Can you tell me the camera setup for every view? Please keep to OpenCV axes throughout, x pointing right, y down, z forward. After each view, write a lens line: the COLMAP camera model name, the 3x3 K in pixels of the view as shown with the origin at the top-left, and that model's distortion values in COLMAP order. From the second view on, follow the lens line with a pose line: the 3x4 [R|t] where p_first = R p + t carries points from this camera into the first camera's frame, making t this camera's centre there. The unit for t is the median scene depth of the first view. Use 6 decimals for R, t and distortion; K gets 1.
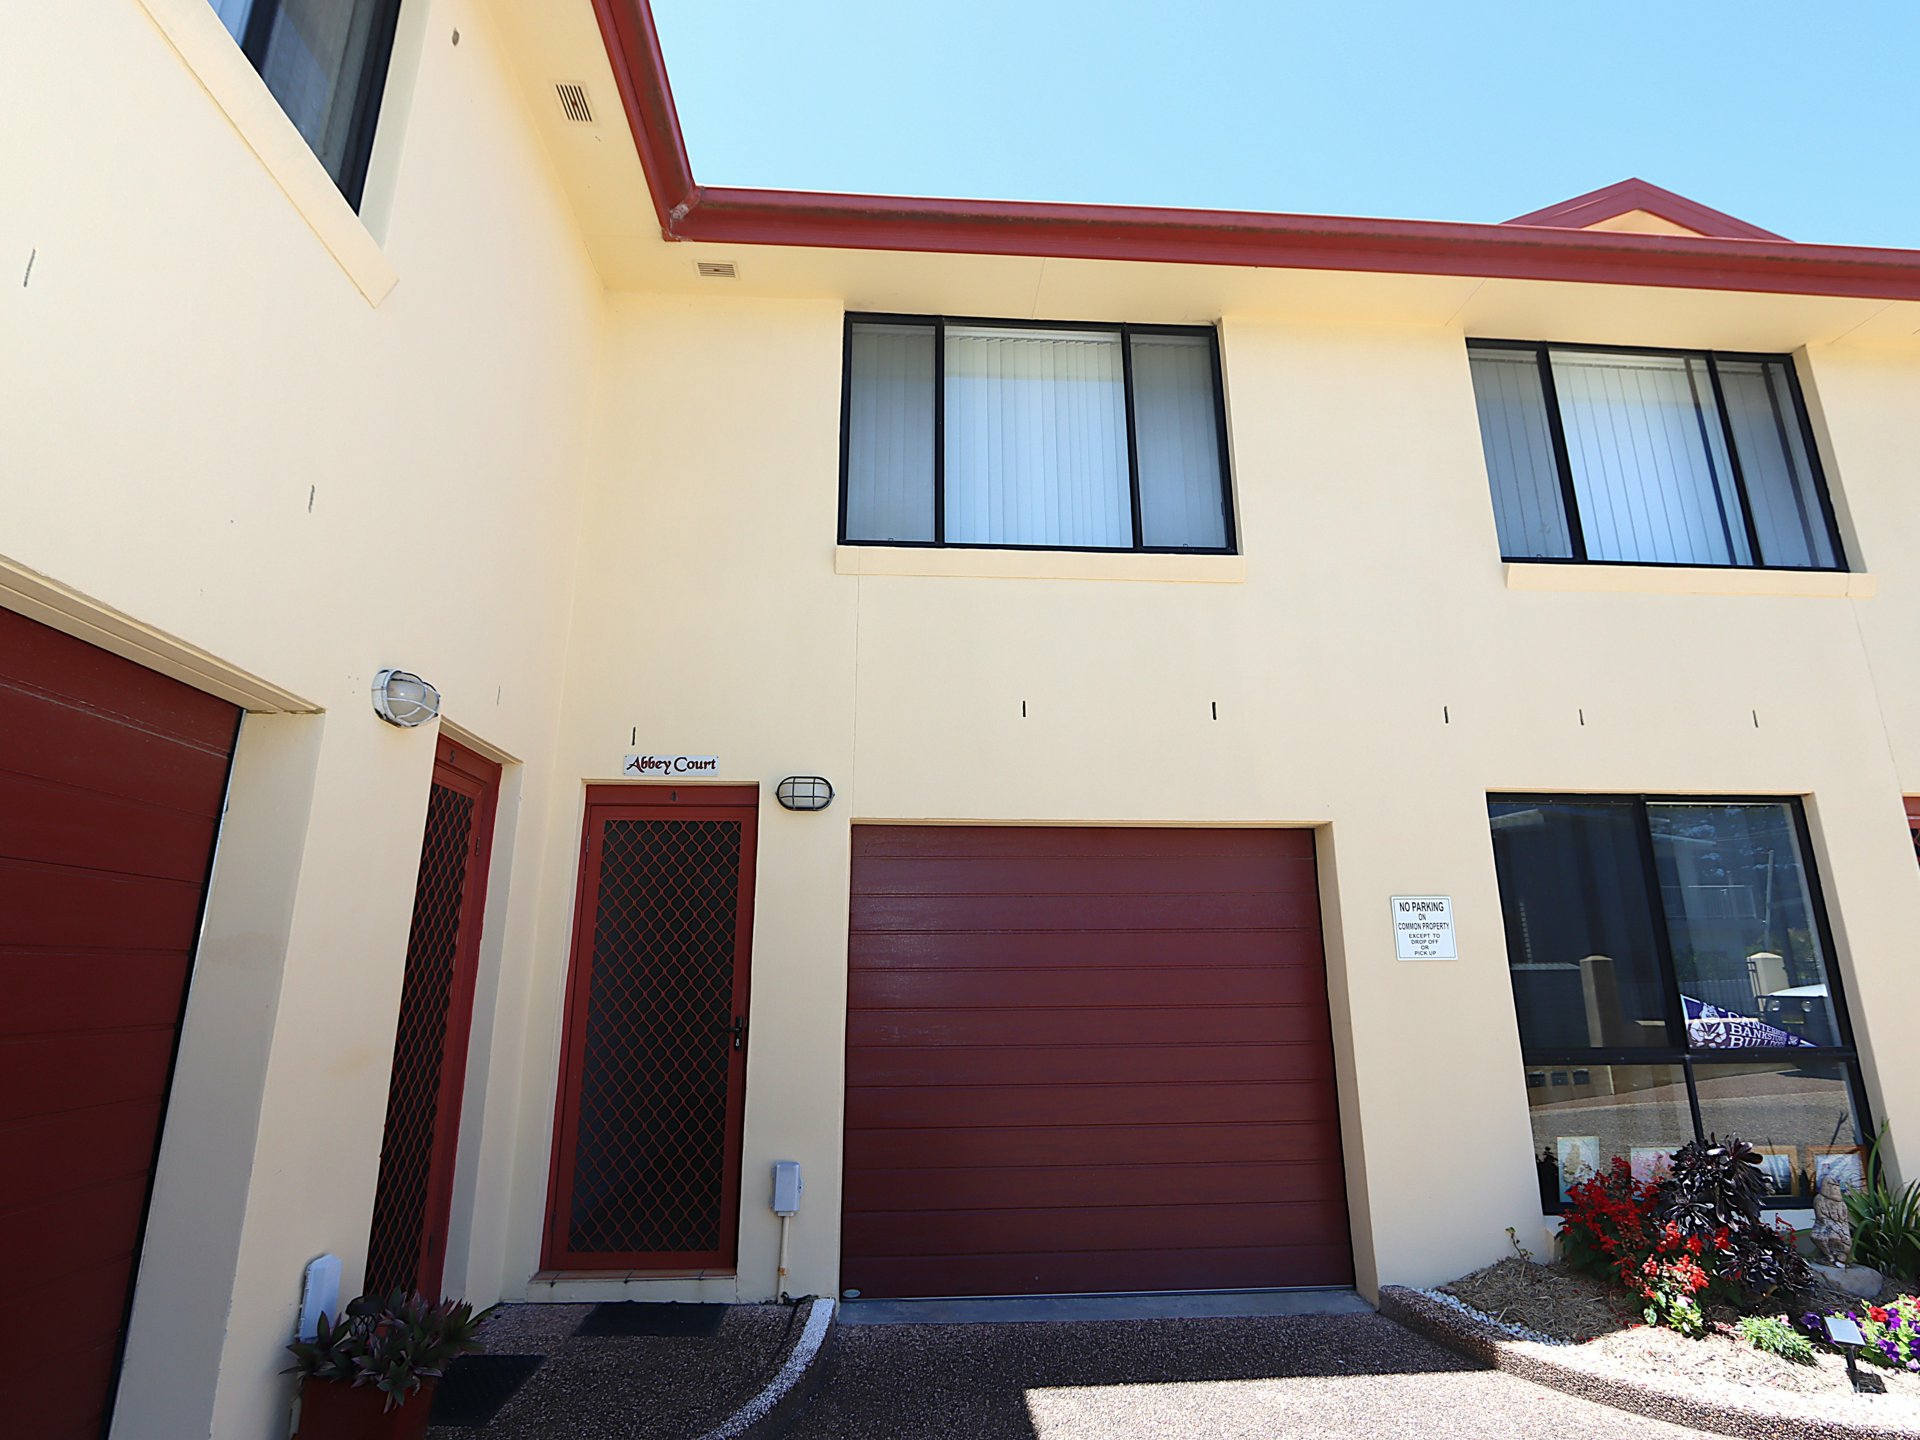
lens RADIAL K [[1003.2, 0, 960.1], [0, 1003.2, 700.6], [0, 0, 1]] dist [-0.017660, 0.001500]
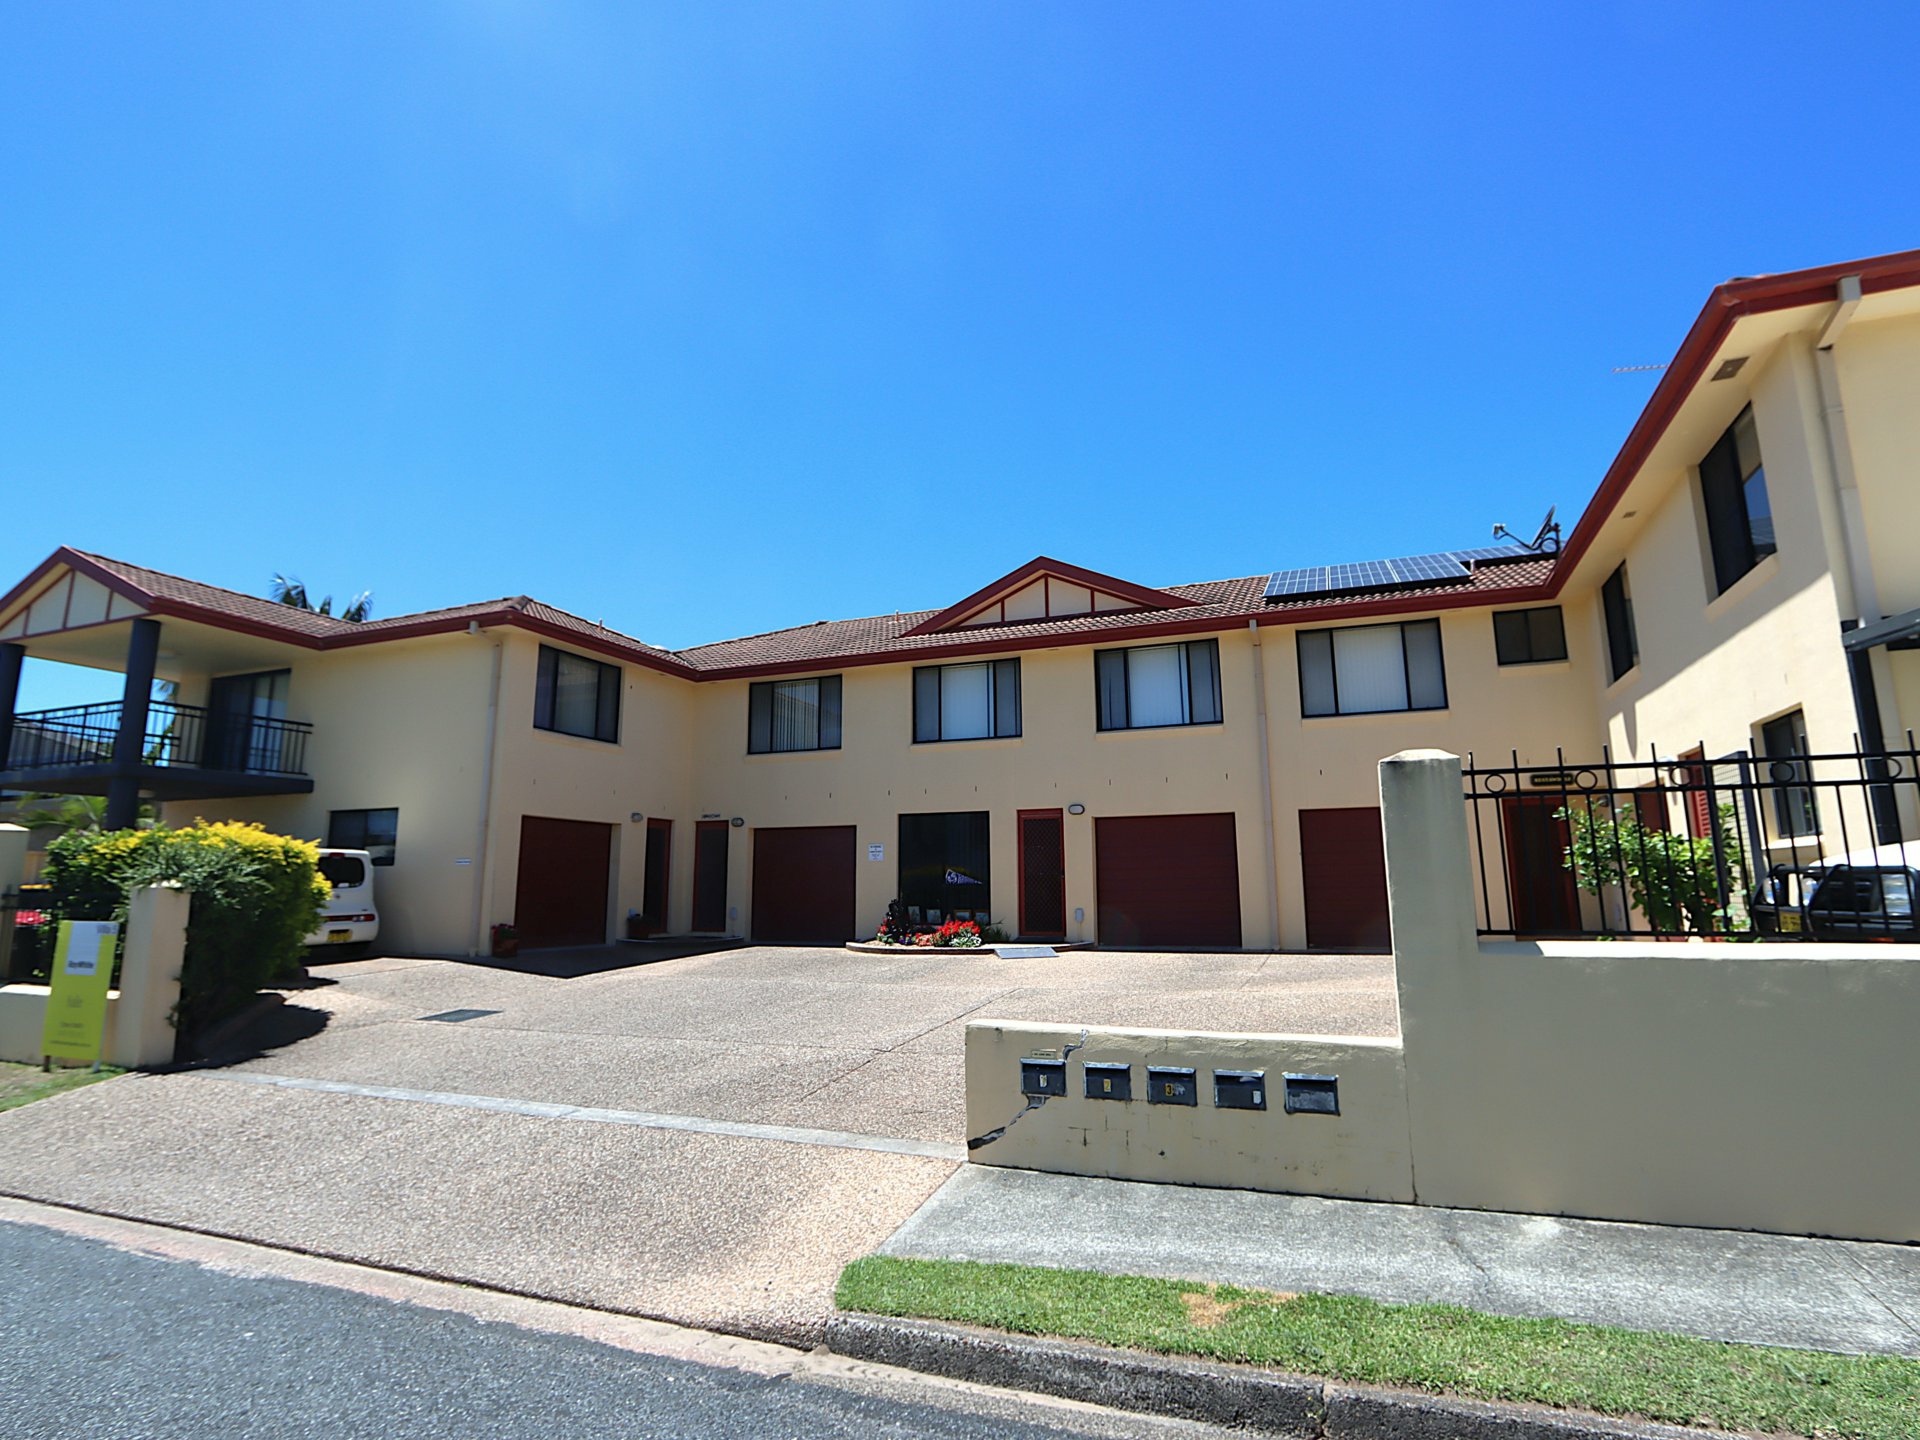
lens RADIAL K [[1003.2, 0, 960.1], [0, 1003.2, 700.6], [0, 0, 1]] dist [-0.017660, 0.001500]
pose [[0.904665, -0.080515, -0.418448, 2.367210], [0.116095, 0.991410, 0.060233, -0.527955], [0.410004, -0.103070, 0.906242, -2.228999]]
